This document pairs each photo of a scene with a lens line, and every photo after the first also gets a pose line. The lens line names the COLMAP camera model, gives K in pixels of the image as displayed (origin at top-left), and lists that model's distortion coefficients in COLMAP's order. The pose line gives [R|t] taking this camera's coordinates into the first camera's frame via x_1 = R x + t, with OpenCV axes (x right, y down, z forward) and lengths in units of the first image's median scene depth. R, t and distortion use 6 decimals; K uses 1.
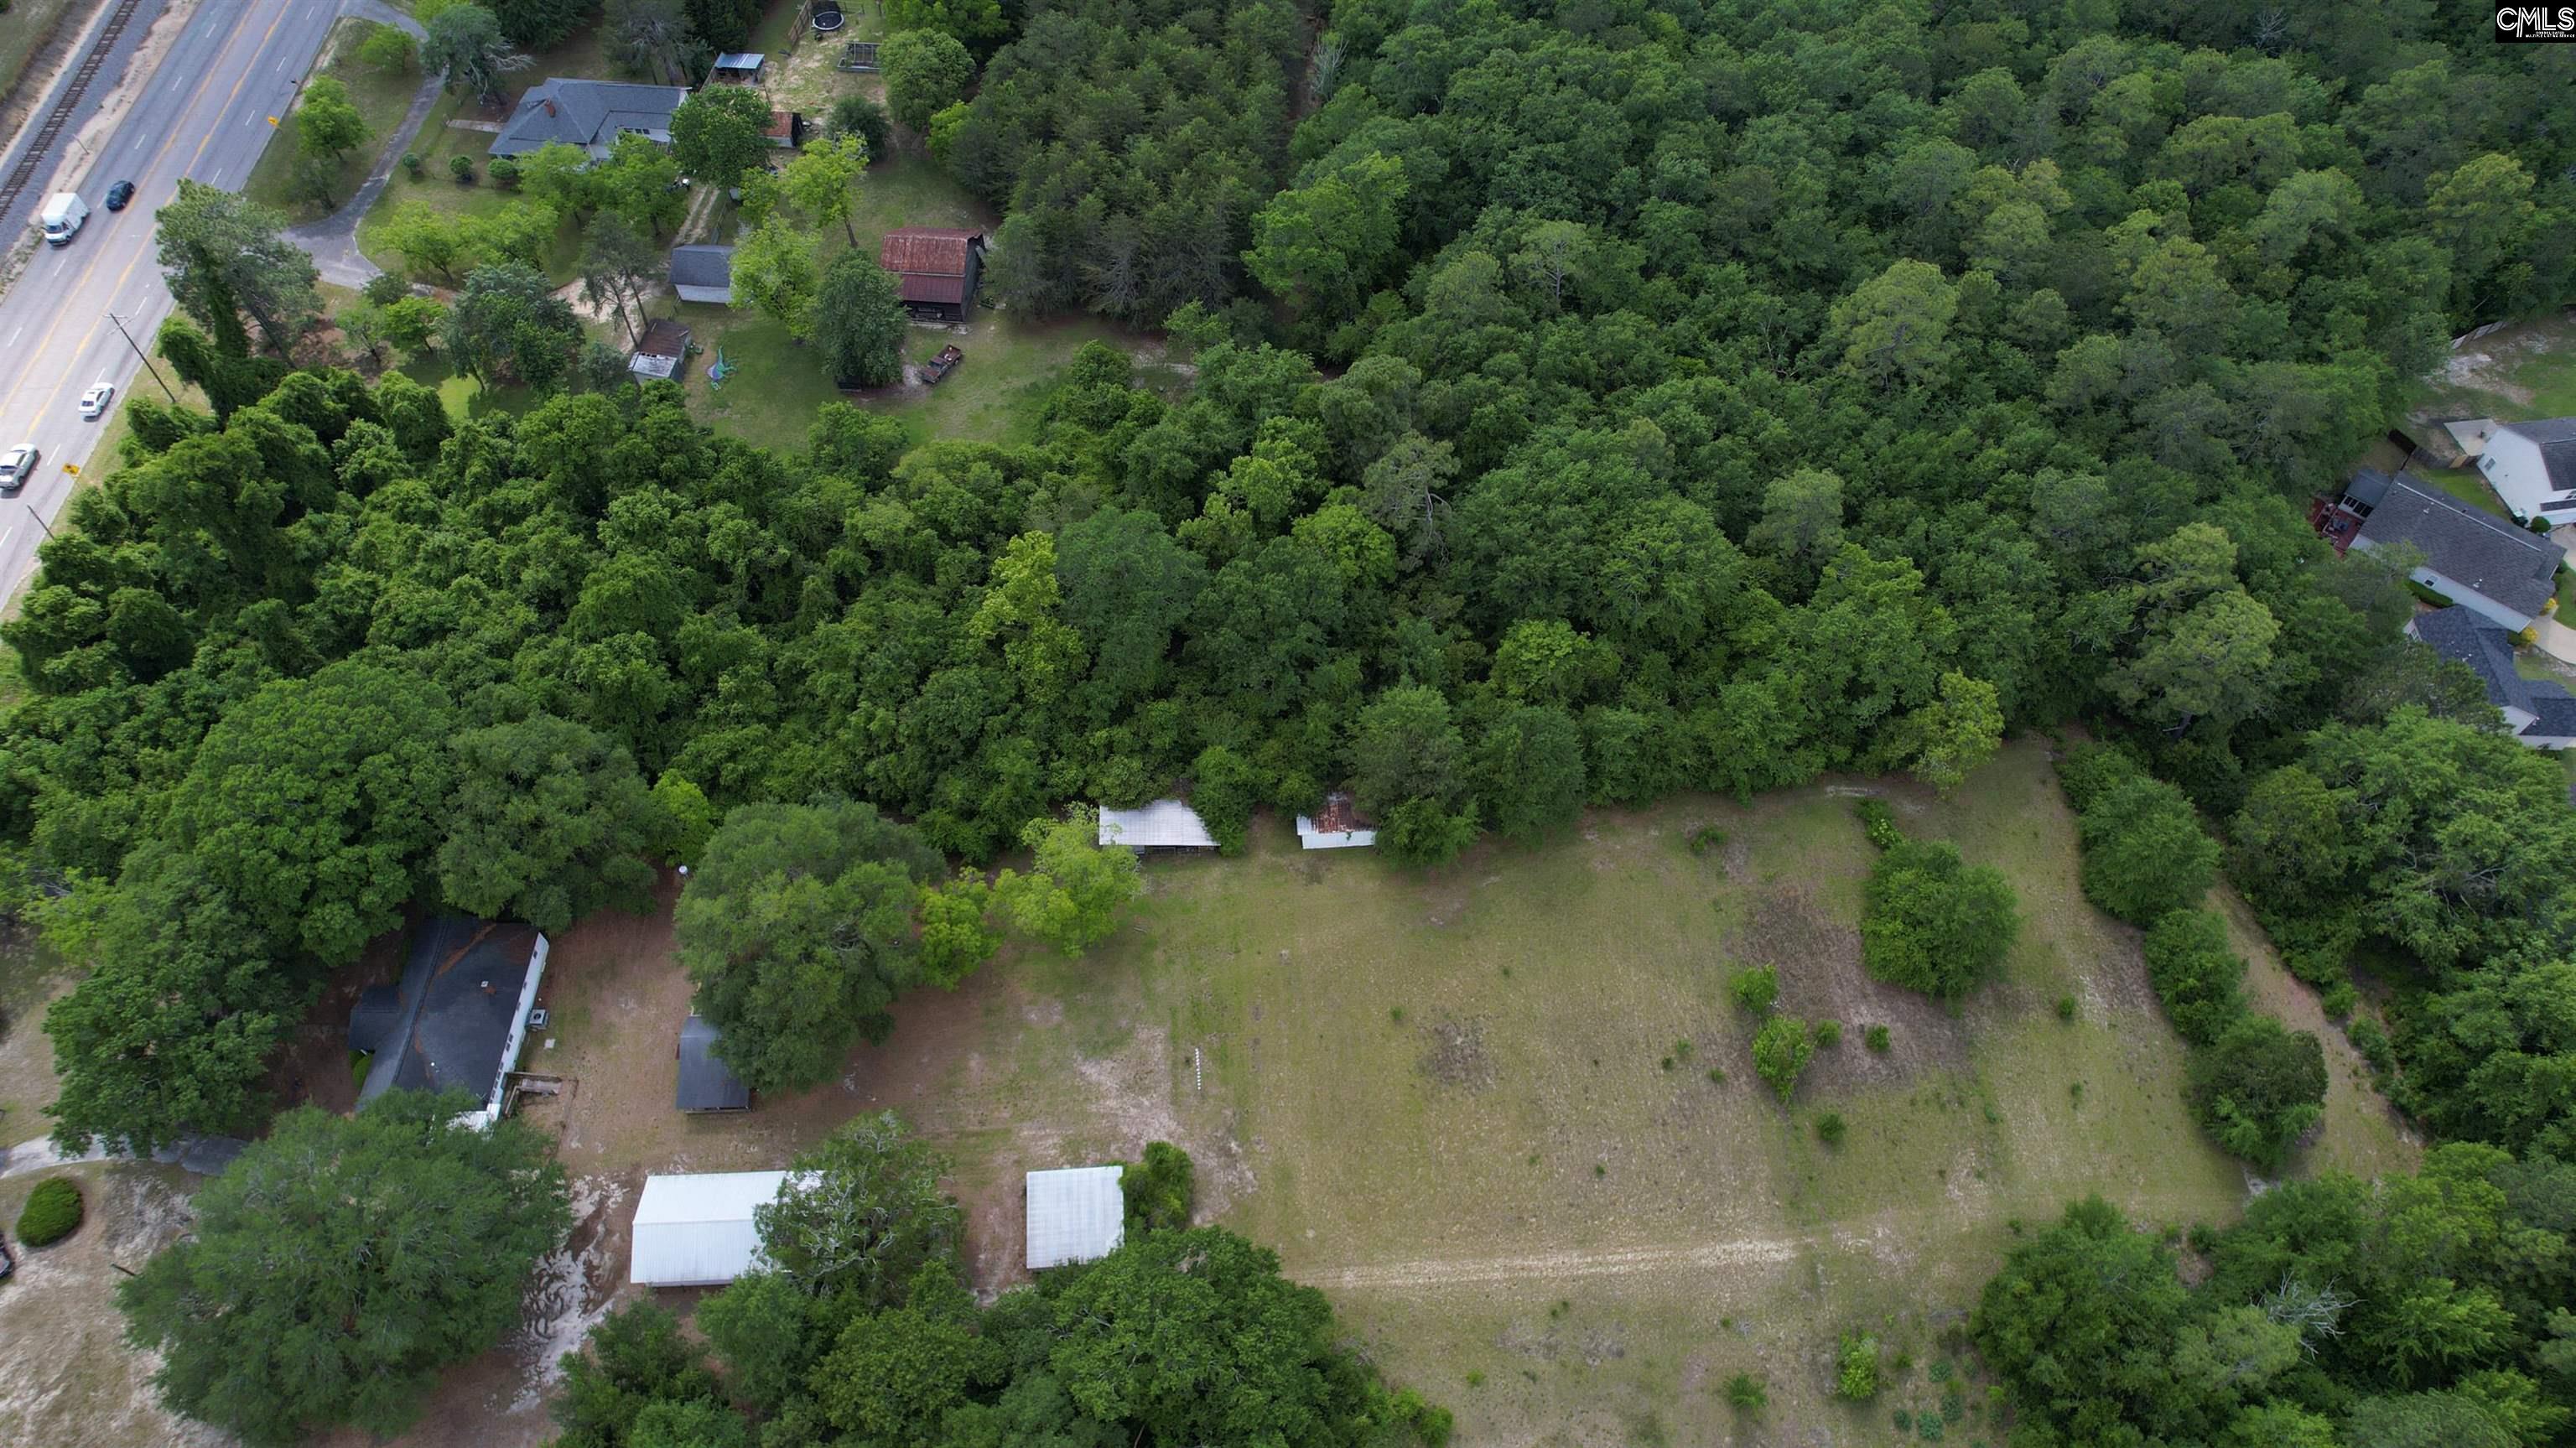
lens RADIAL K [[1650.1, 0, 1304.1], [0, 1650.1, 719.7], [0, 0, 1]] dist [-0.086867, 0.079686]
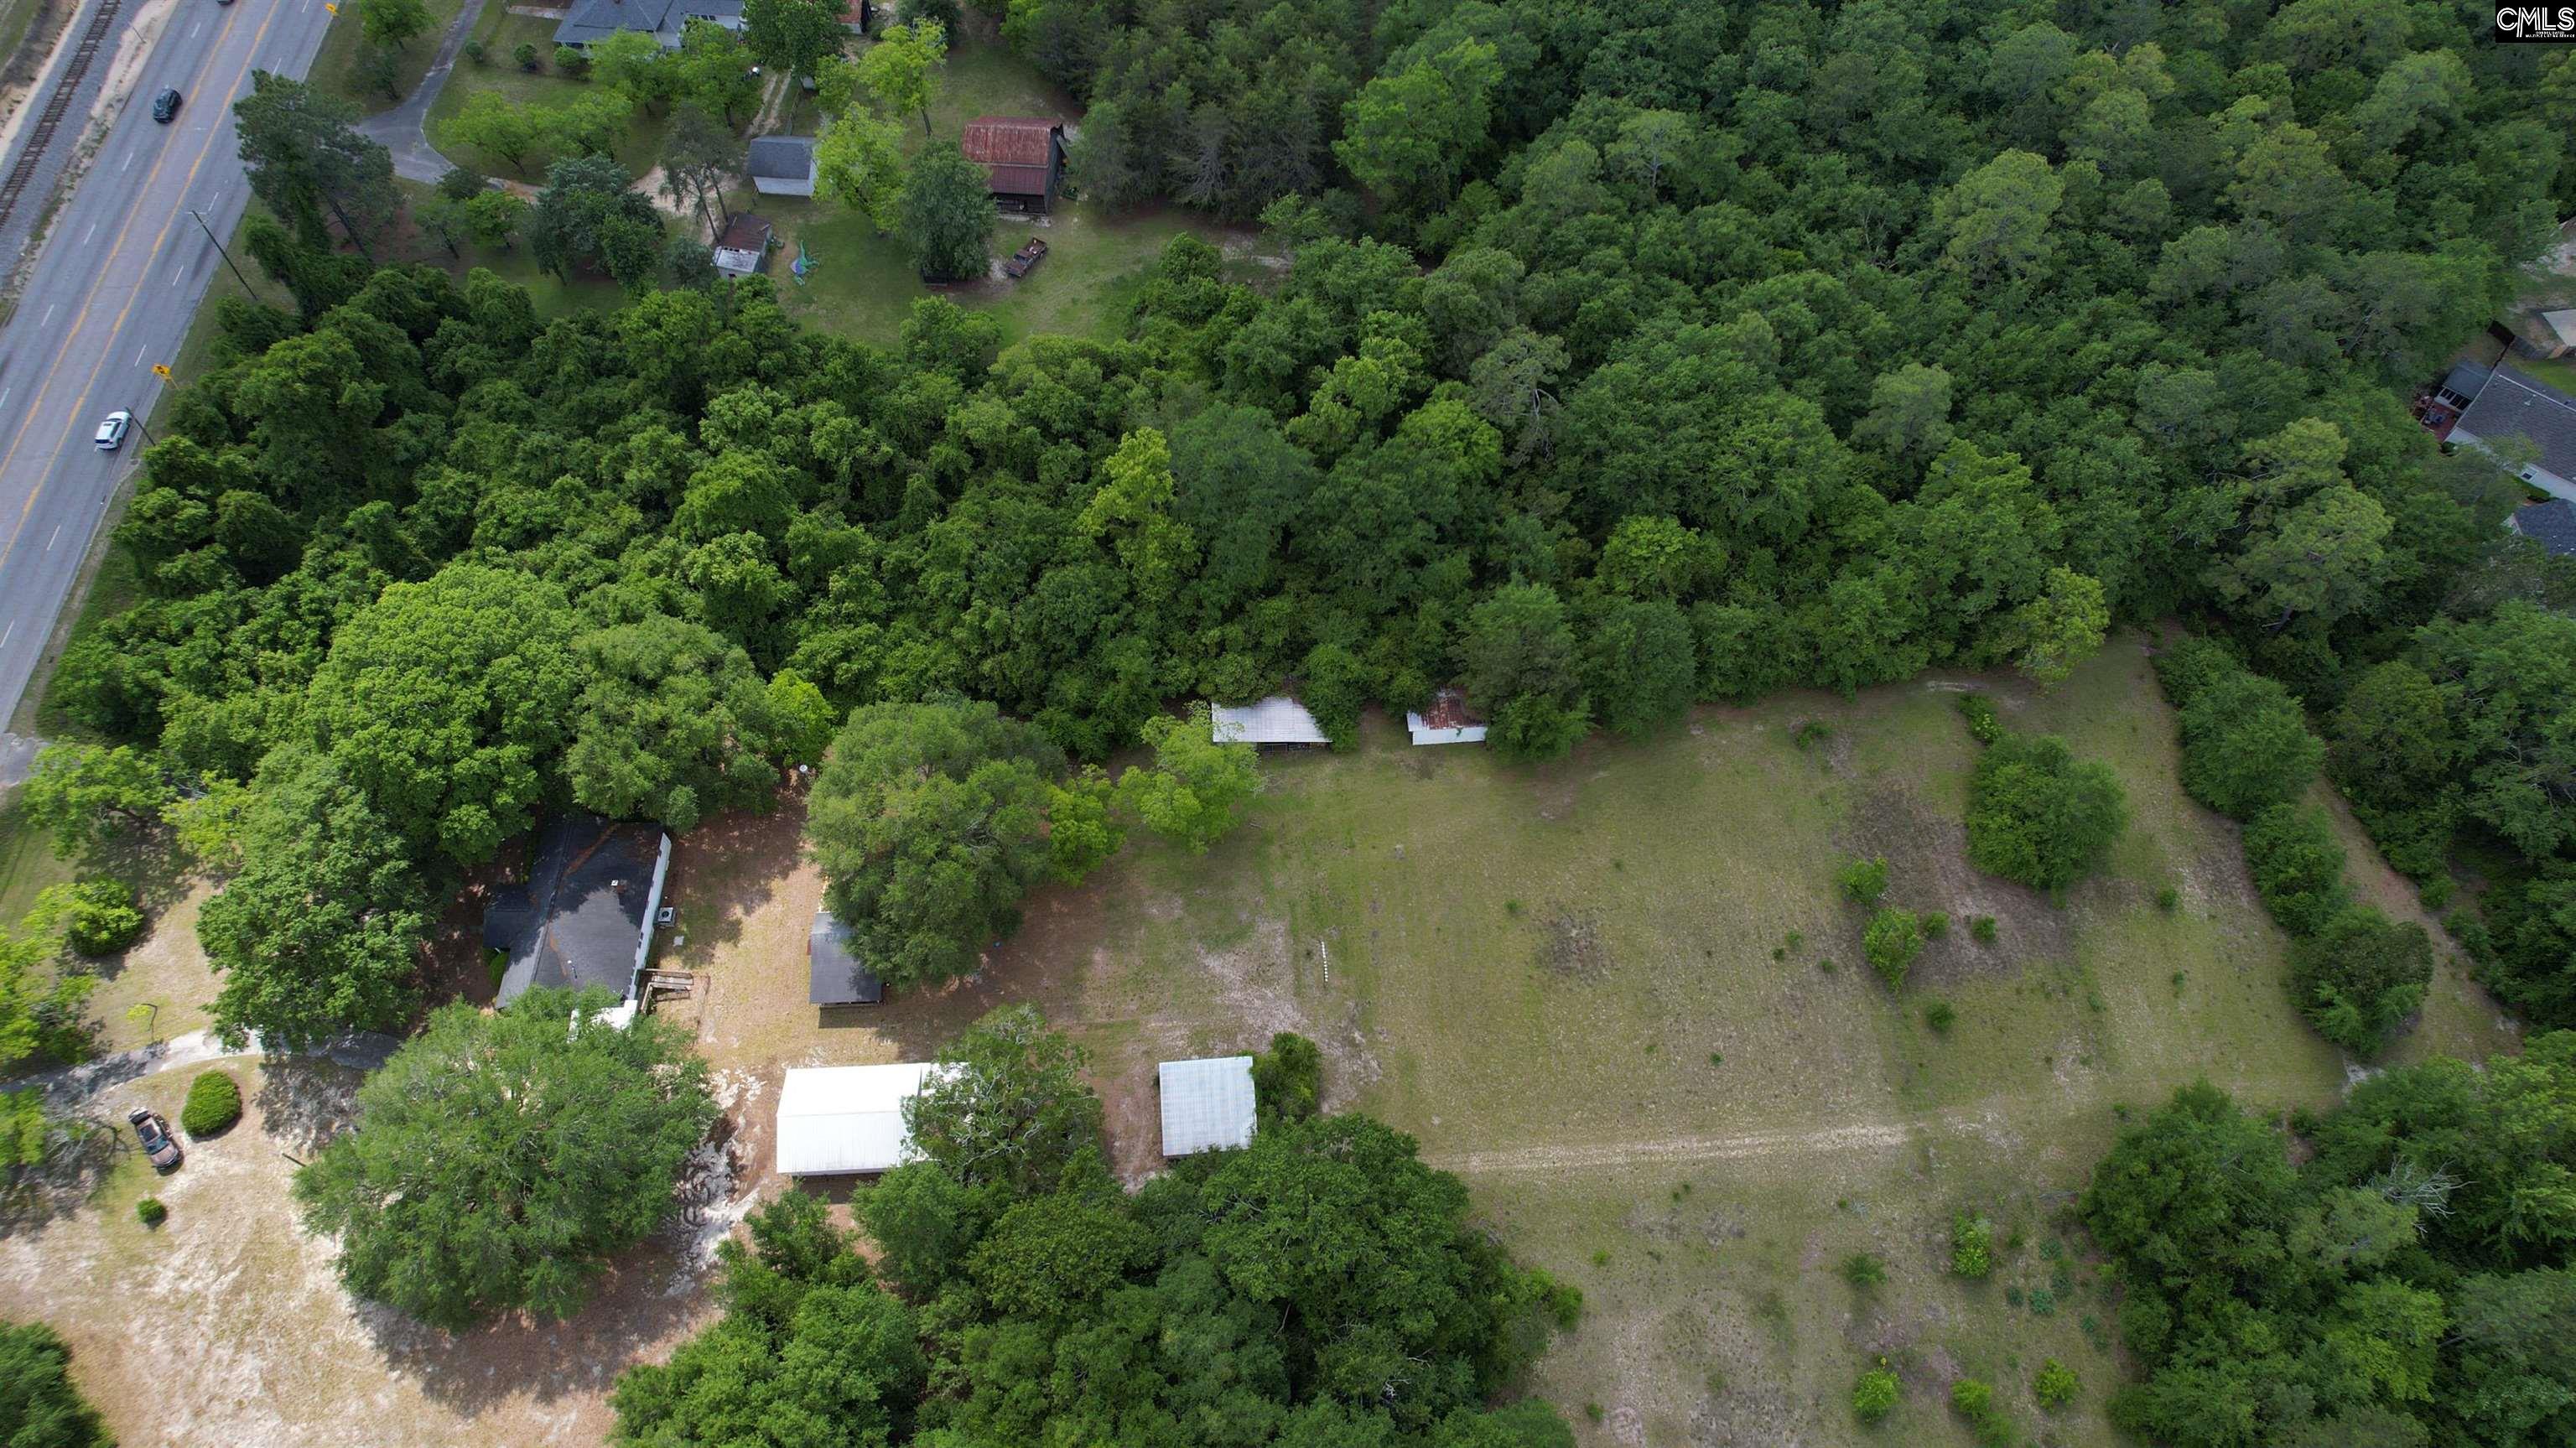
lens RADIAL K [[1650.1, 0, 1304.1], [0, 1650.1, 719.7], [0, 0, 1]] dist [-0.086867, 0.079686]
pose [[0.999993, -0.003488, -0.001387, -0.067972], [0.003571, 0.997826, 0.065803, -0.003552], [0.001154, -0.065808, 0.997832, -0.006466]]
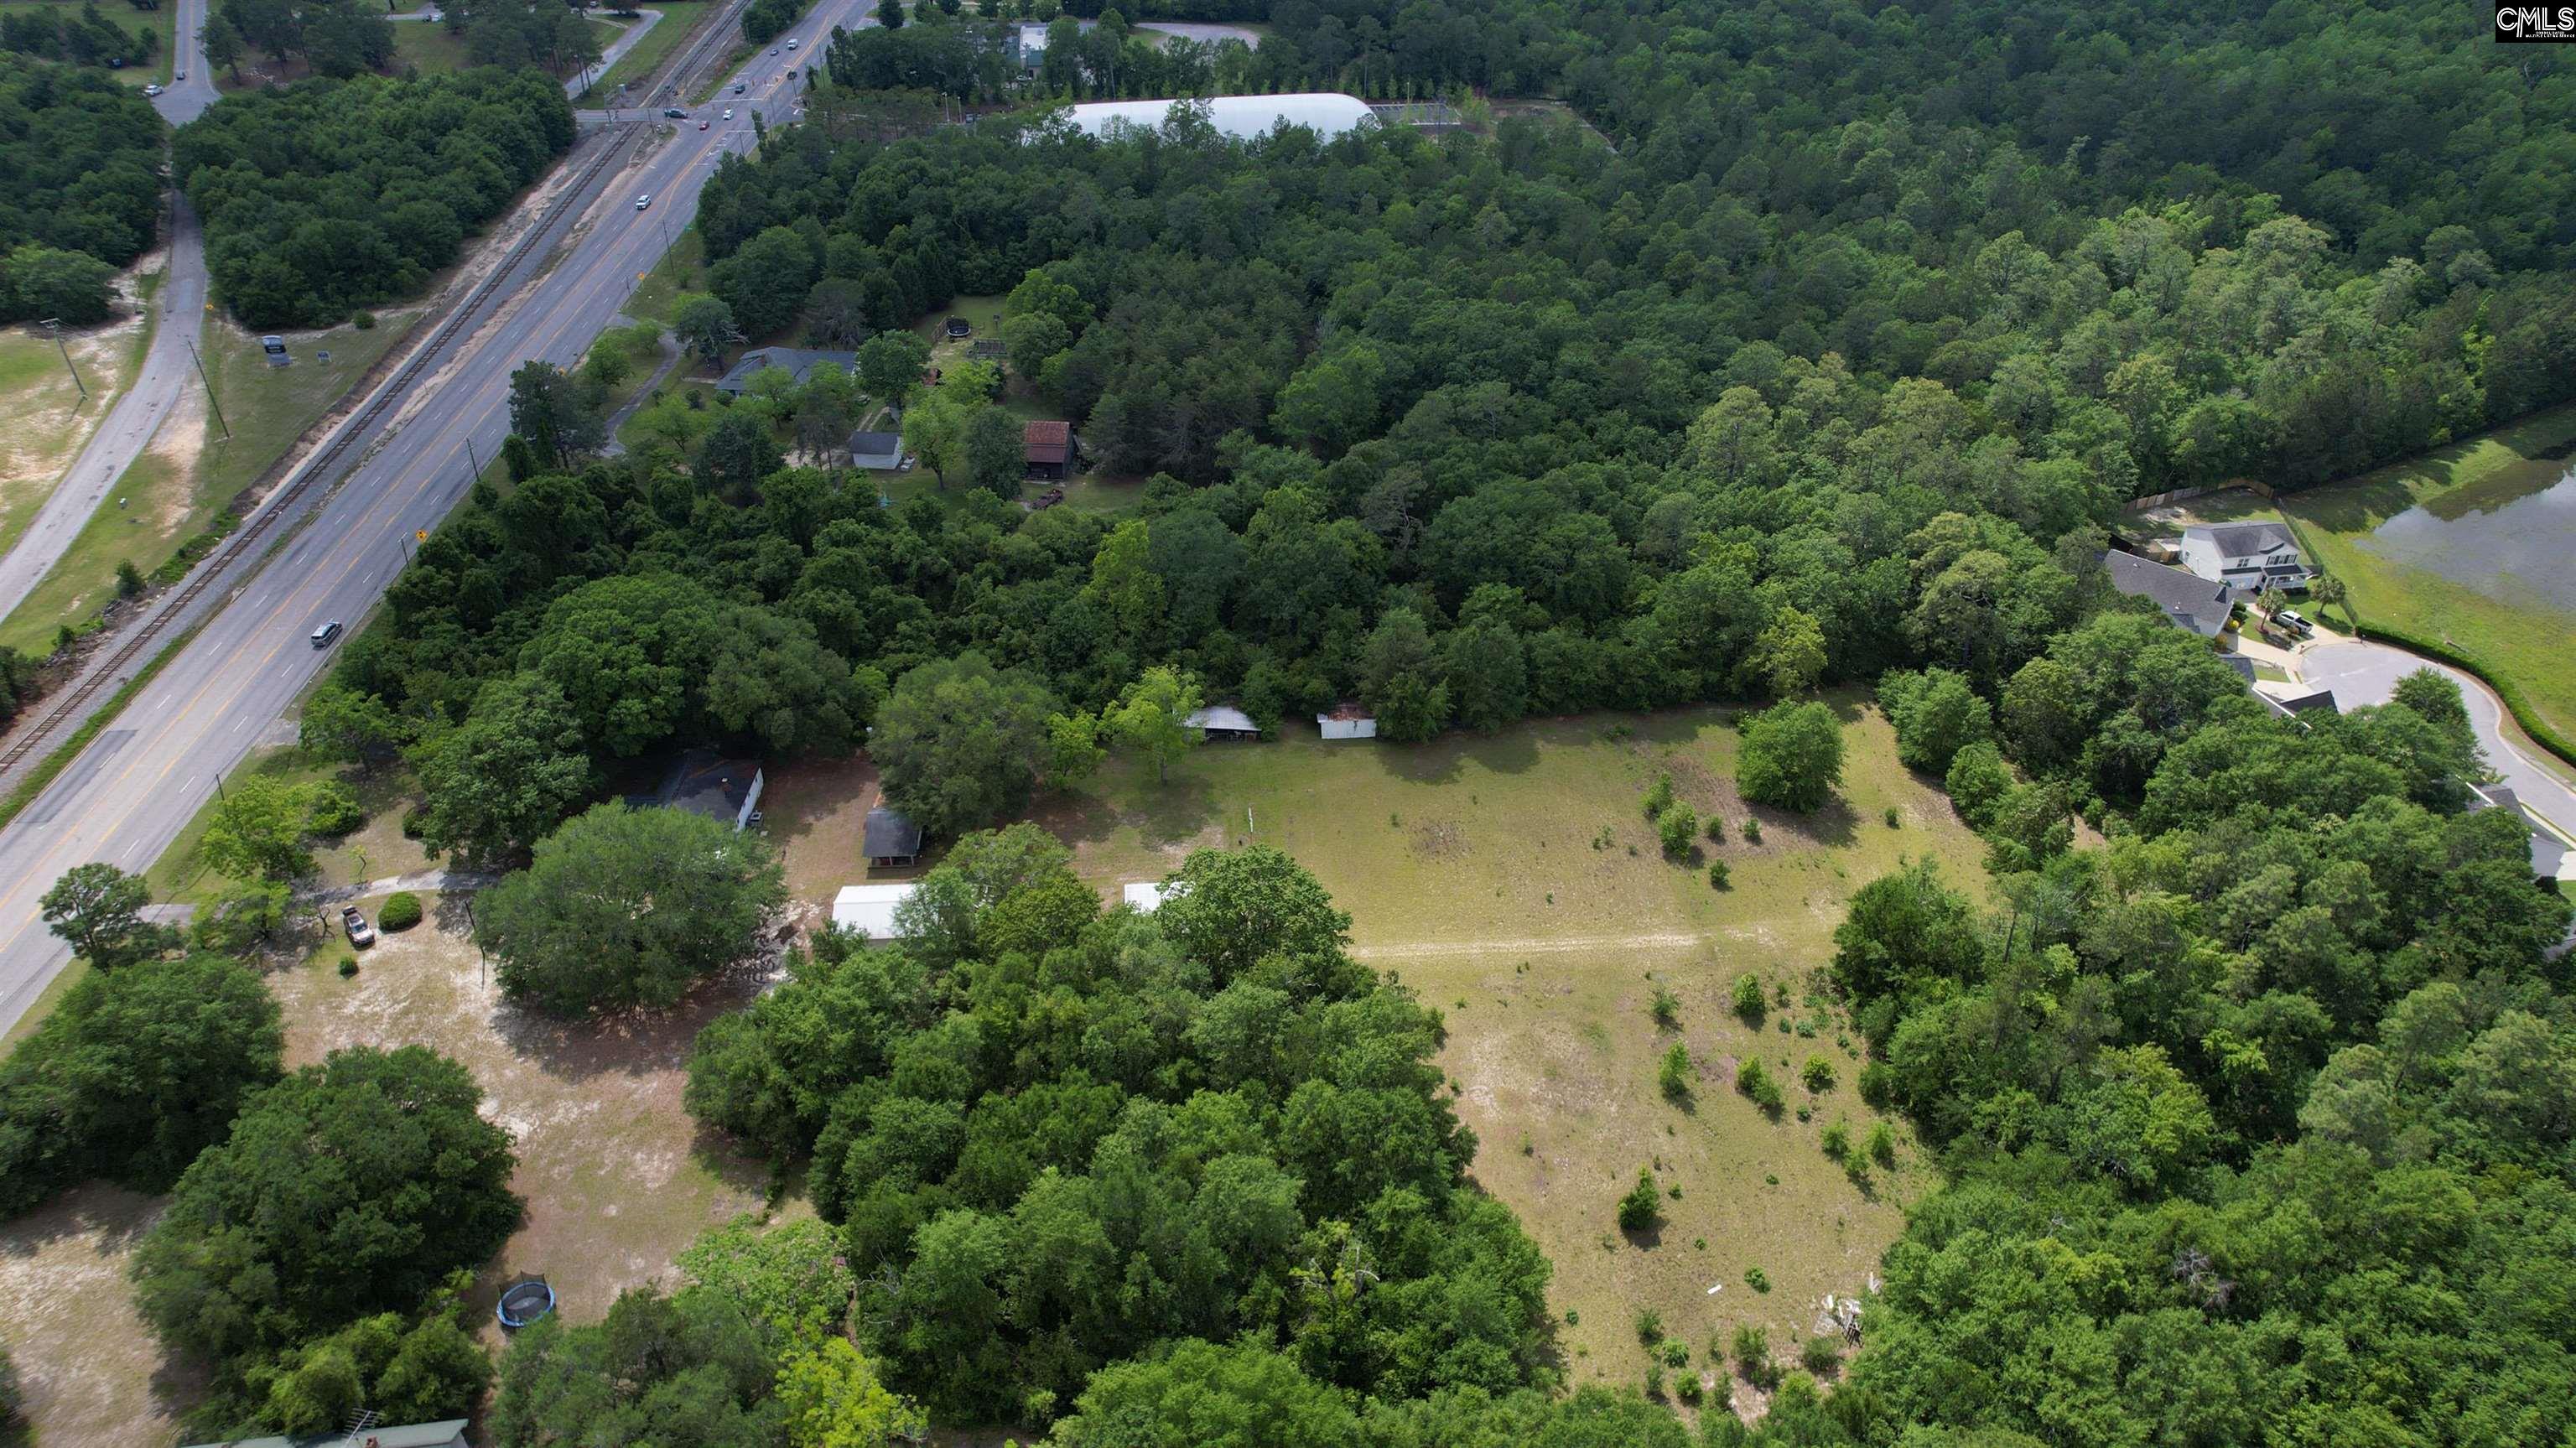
lens RADIAL K [[1642.0, 0, 1300.7], [0, 1642.0, 732.5], [0, 0, 1]] dist [-0.082325, 0.071063]
pose [[0.999930, -0.006316, 0.009989, -0.032370], [0.009321, 0.941111, -0.337969, 0.546789], [-0.007266, 0.338038, 0.941104, -0.280592]]
